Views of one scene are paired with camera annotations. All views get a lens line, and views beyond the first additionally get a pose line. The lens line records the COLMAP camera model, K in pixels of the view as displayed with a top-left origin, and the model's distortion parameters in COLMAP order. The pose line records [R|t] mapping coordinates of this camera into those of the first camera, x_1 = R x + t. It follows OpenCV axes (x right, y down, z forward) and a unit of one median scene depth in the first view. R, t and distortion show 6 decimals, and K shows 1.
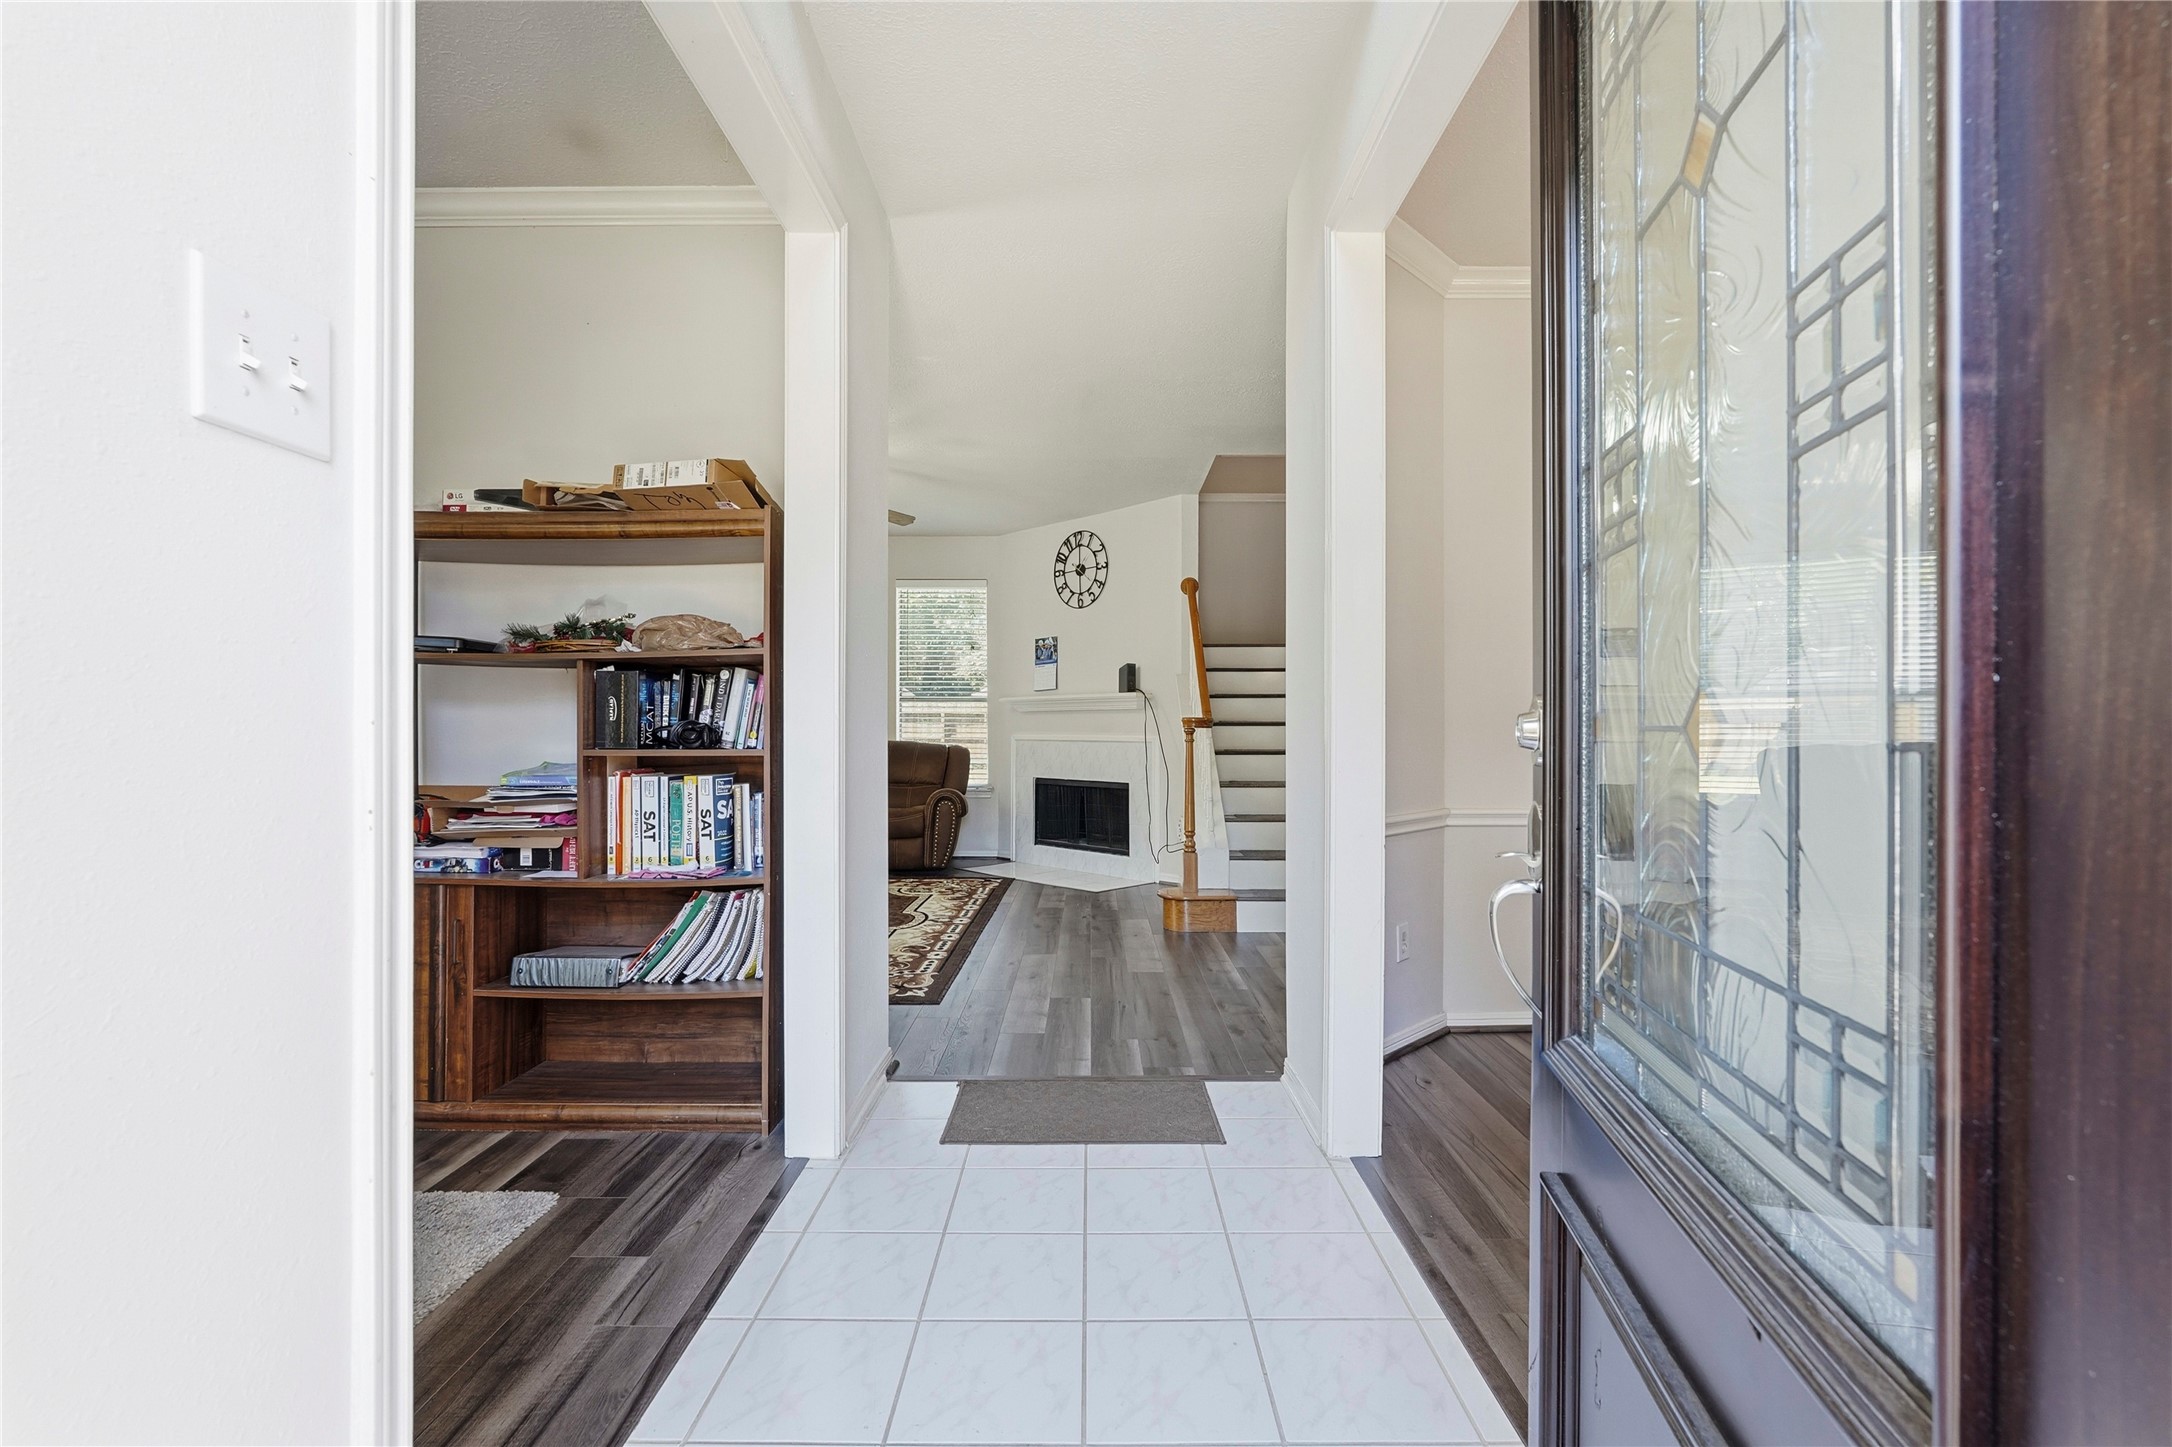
lens RADIAL K [[961.2, 0, 1069.9], [0, 961.2, 737.2], [0, 0, 1]] dist [-0.017356, 0.008429]
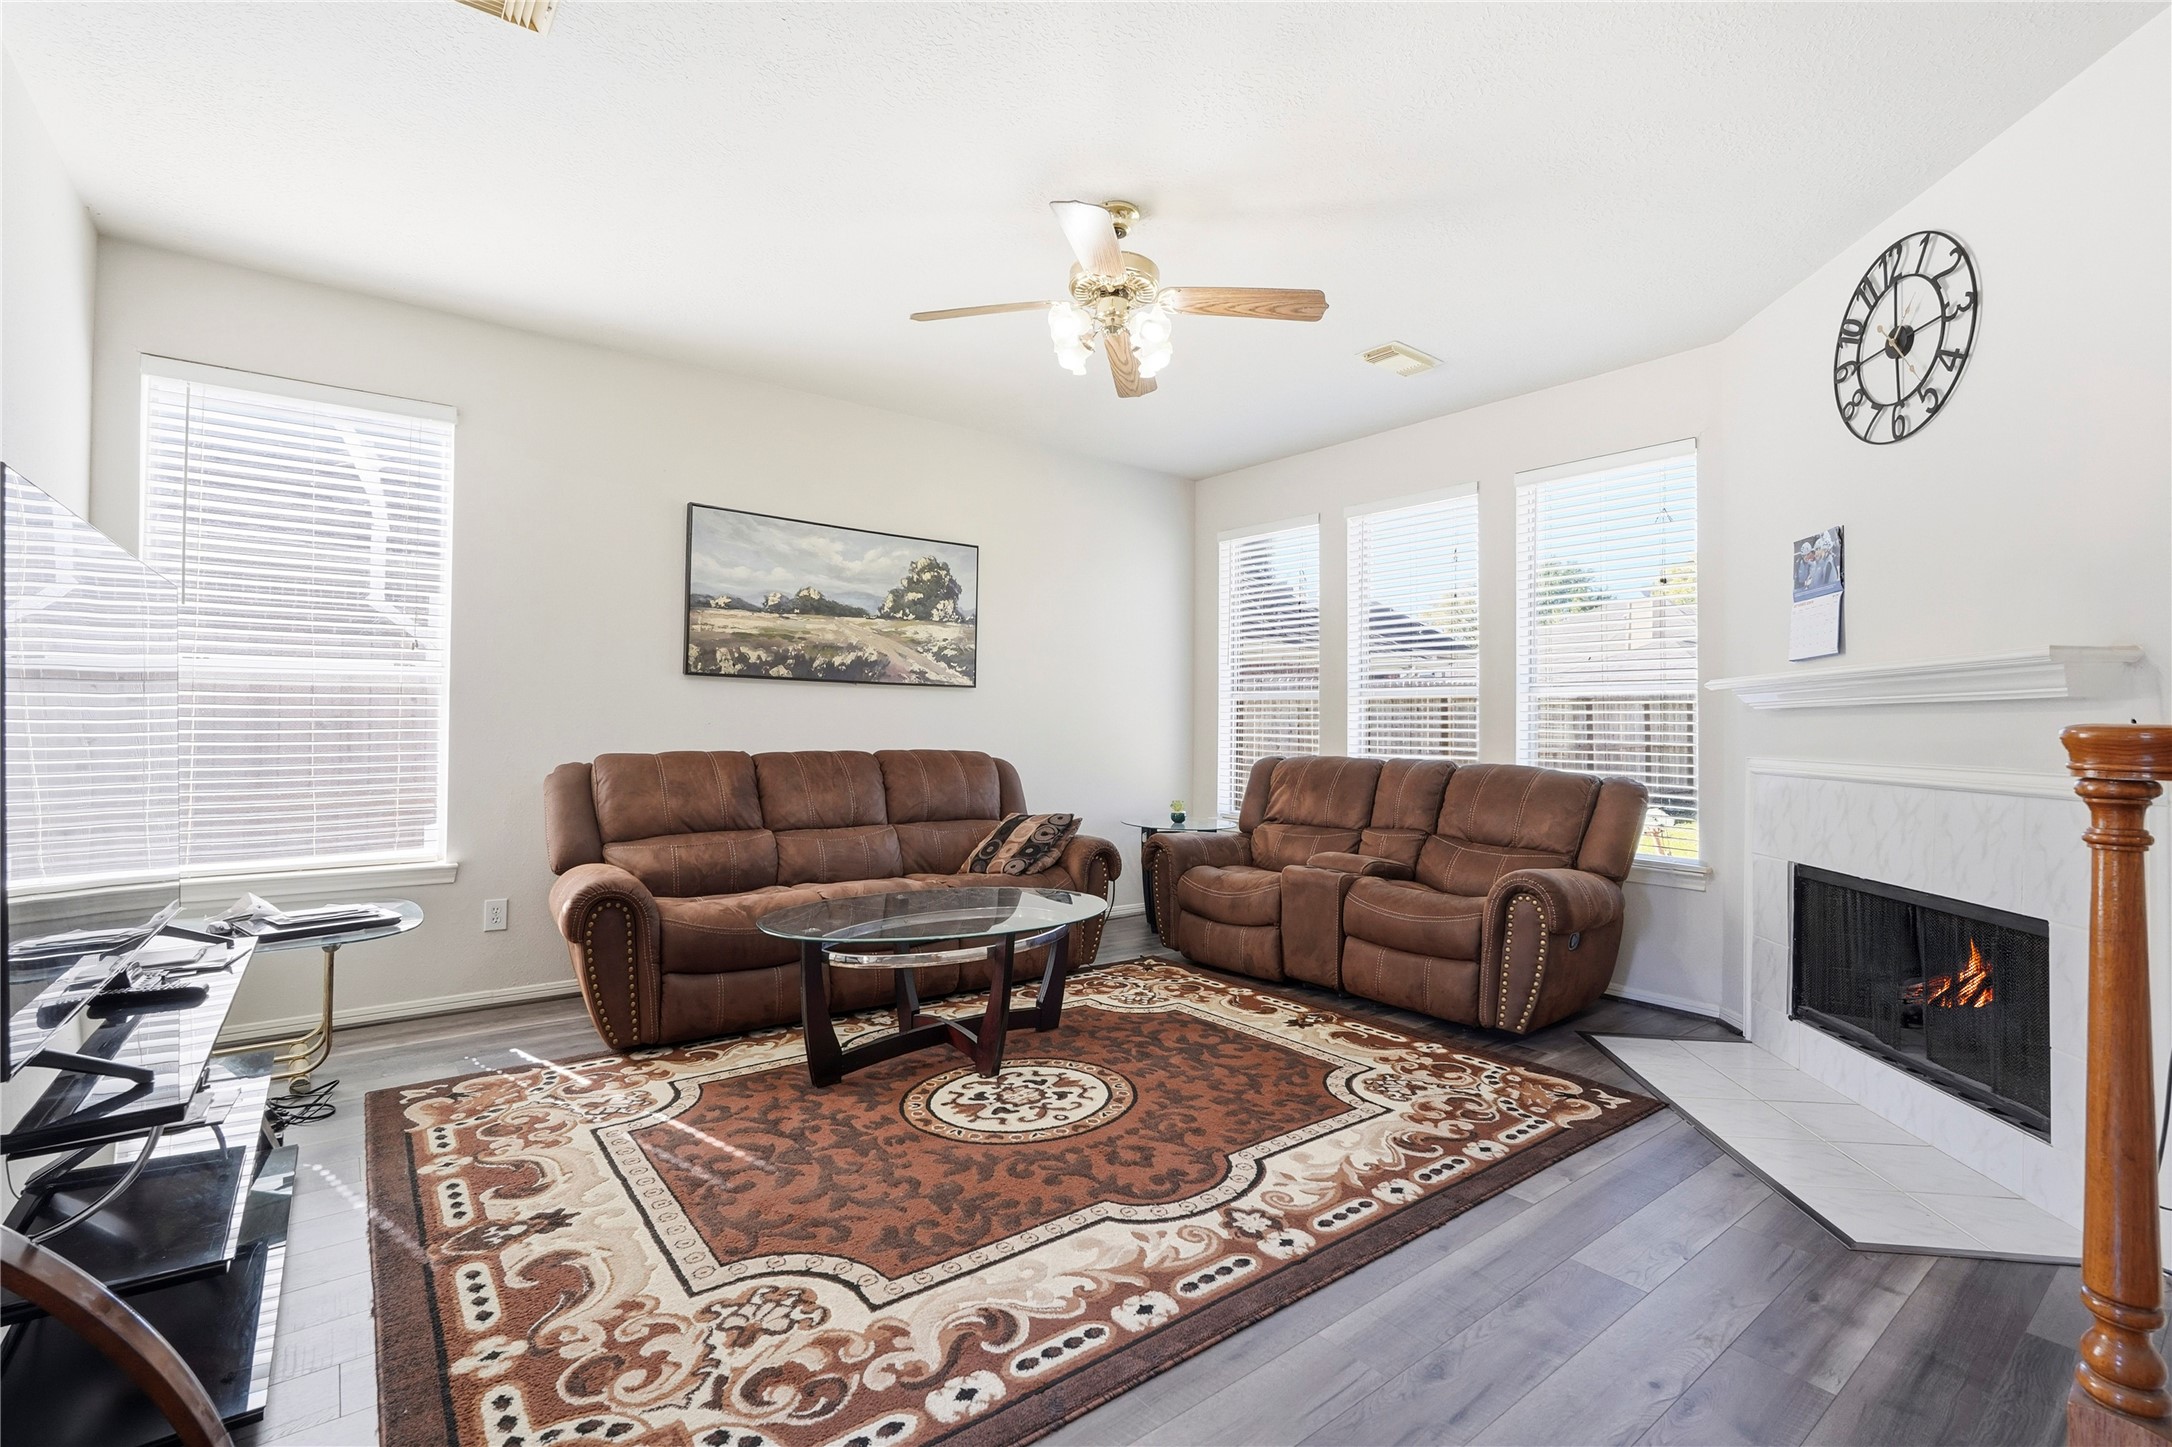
lens RADIAL K [[961.2, 0, 1084.8], [0, 961.2, 720.5], [0, 0, 1]] dist [-0.017356, 0.008429]
pose [[0.619176, -0.003820, -0.785243, 0.107441], [-0.006577, 0.999928, -0.010050, -0.015970], [0.785225, 0.011388, 0.619106, 0.503743]]
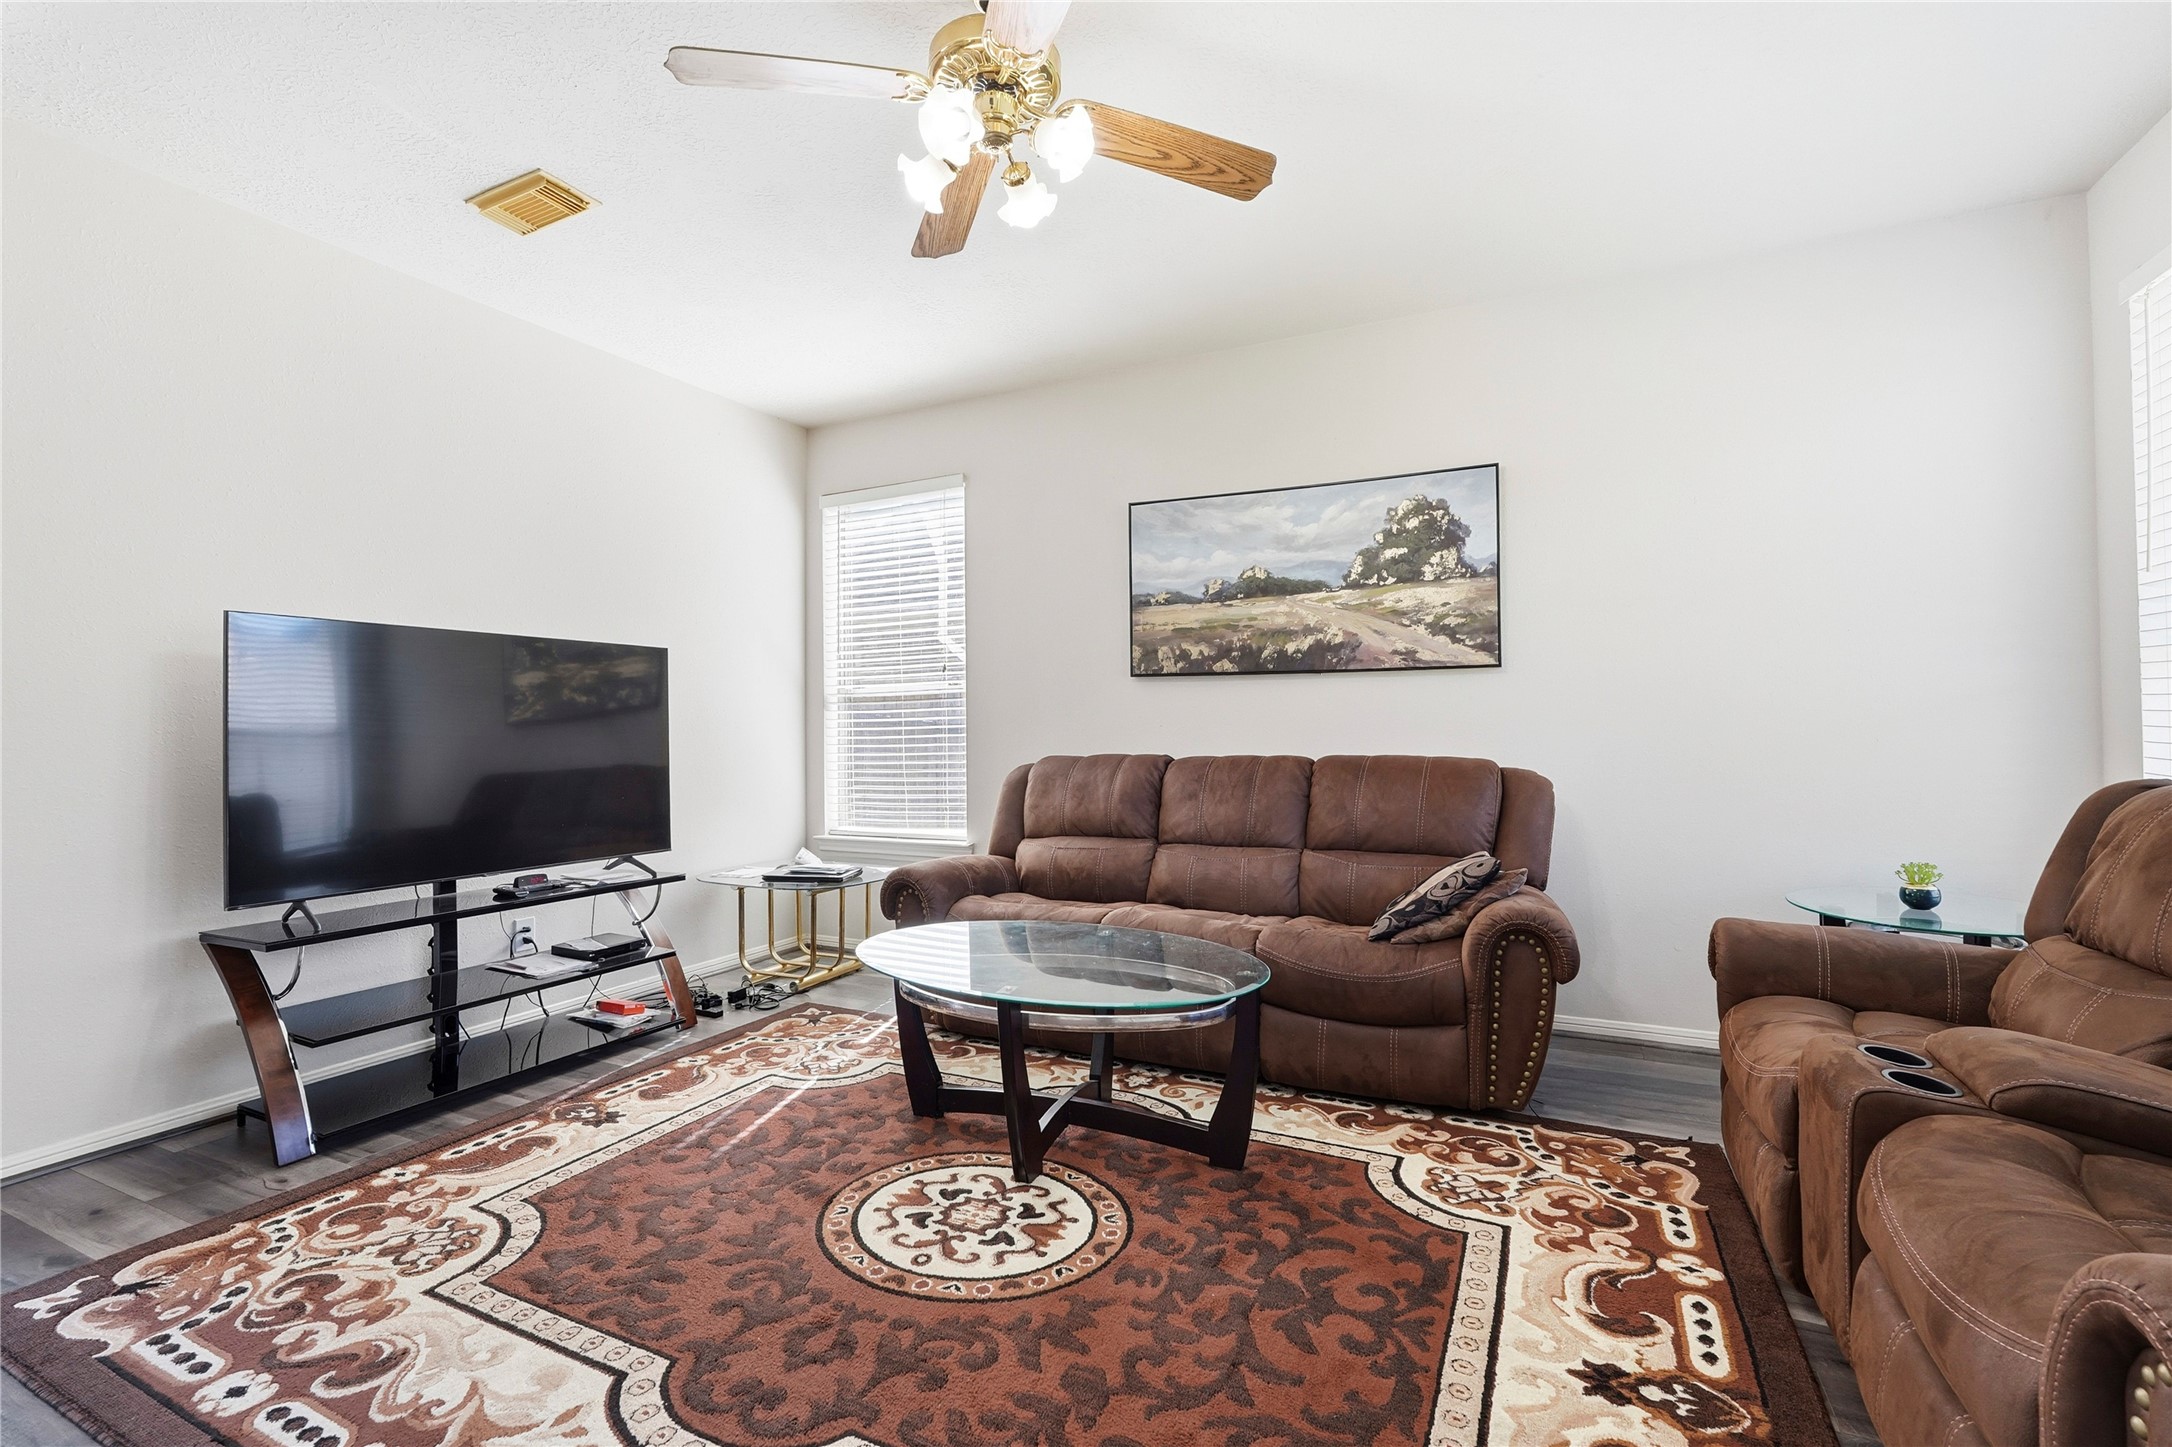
lens RADIAL K [[961.2, 0, 1093.4], [0, 961.2, 718.0], [0, 0, 1]] dist [-0.017356, 0.008429]
pose [[-0.428840, -0.010254, -0.903322, 0.035163], [0.008144, 0.999851, -0.015216, -0.014846], [0.903344, -0.013882, -0.428693, 0.890335]]
